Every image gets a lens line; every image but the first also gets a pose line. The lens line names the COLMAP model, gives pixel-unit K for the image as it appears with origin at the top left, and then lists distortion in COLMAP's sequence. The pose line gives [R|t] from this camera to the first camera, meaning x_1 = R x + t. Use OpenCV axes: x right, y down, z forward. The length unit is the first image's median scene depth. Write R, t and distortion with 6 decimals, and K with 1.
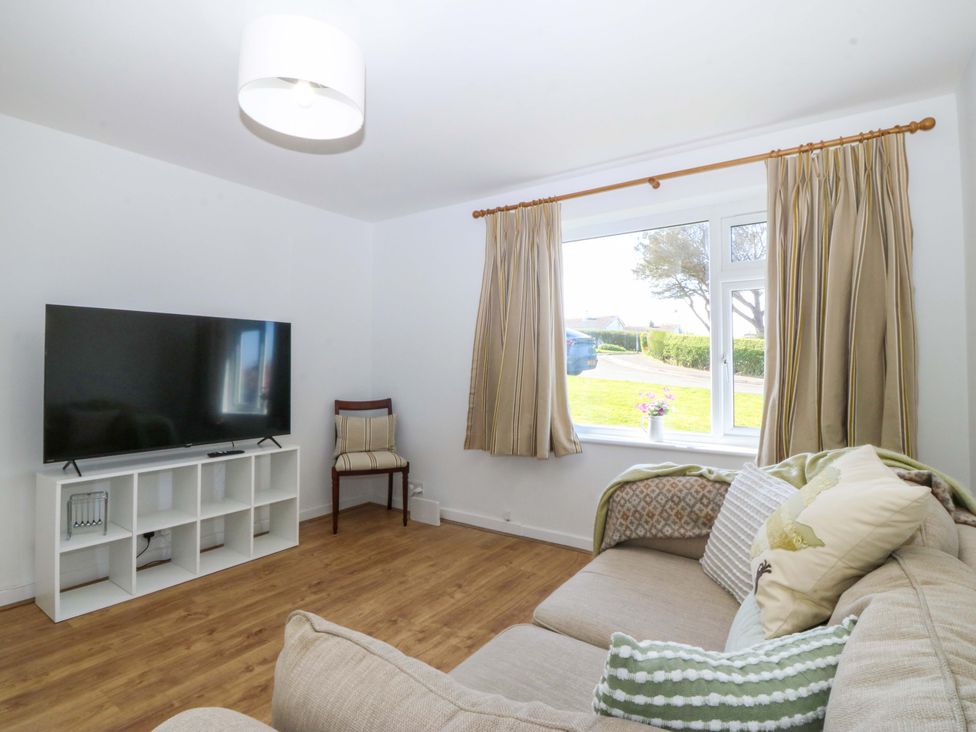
lens RADIAL K [[508.4, 0, 484.6], [0, 508.4, 353.1], [0, 0, 1]] dist [0.001814, -0.013166]
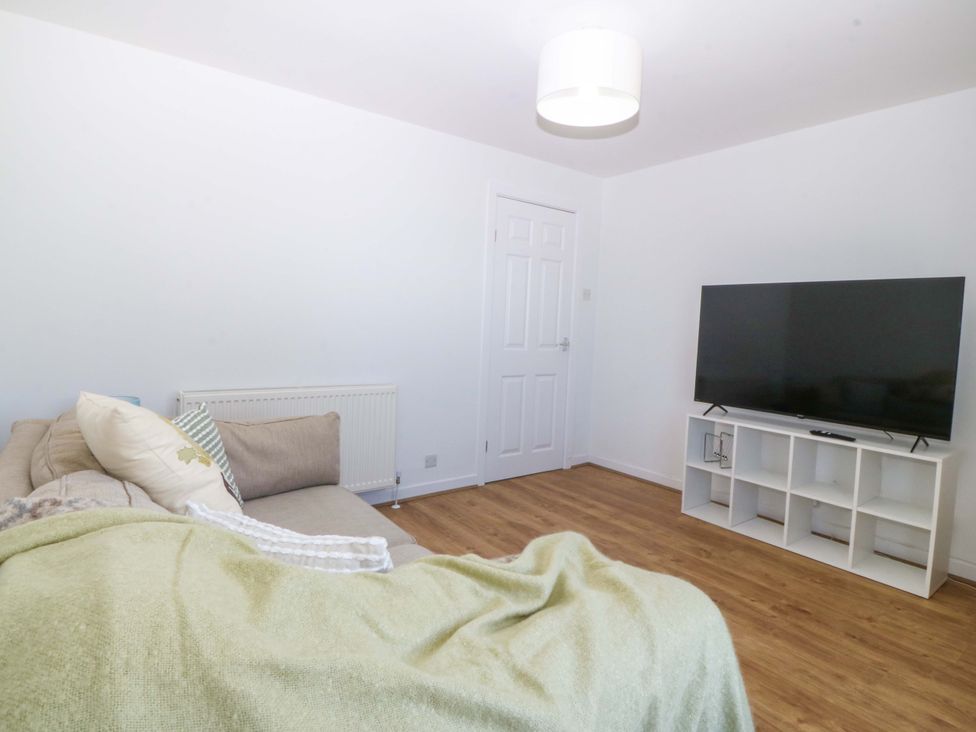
lens RADIAL K [[527.5, 0, 490.8], [0, 527.5, 357.6], [0, 0, 1]] dist [-0.000290, -0.012323]
pose [[-0.313434, 0.050740, -0.948253, 0.539524], [-0.013661, 0.998227, 0.057929, 0.017778], [0.949512, 0.031111, -0.312185, 0.726334]]
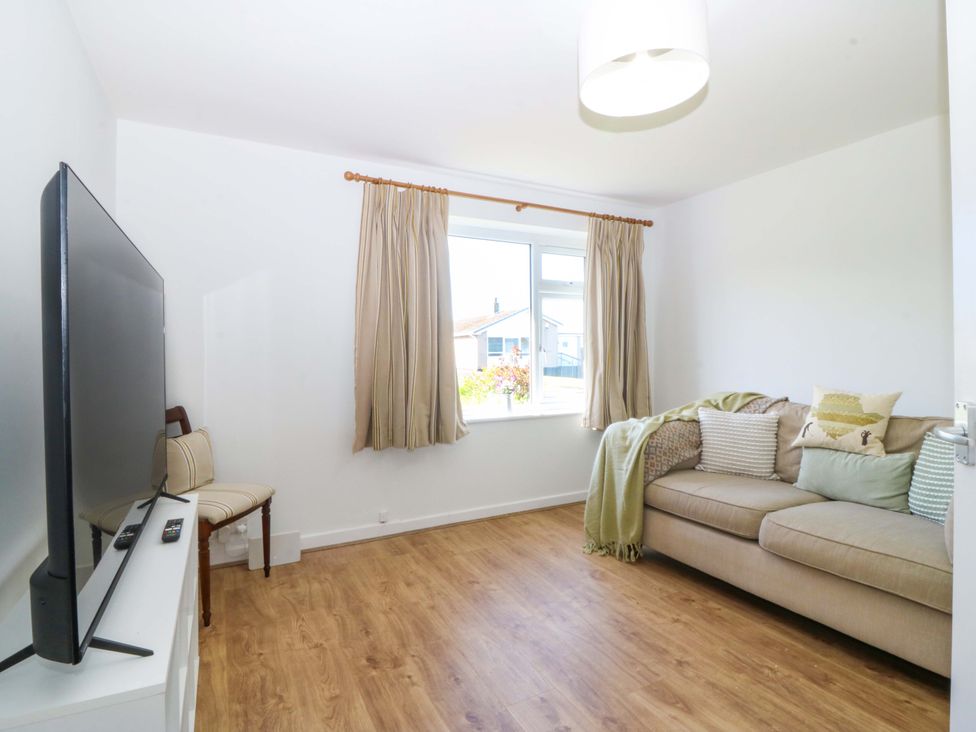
lens RADIAL K [[508.4, 0, 484.6], [0, 508.4, 353.1], [0, 0, 1]] dist [0.001814, -0.013166]
pose [[0.465894, -0.002754, 0.884836, -0.820197], [-0.014887, 0.999829, 0.010950, 0.011585], [-0.884715, -0.018274, 0.465773, 0.497148]]
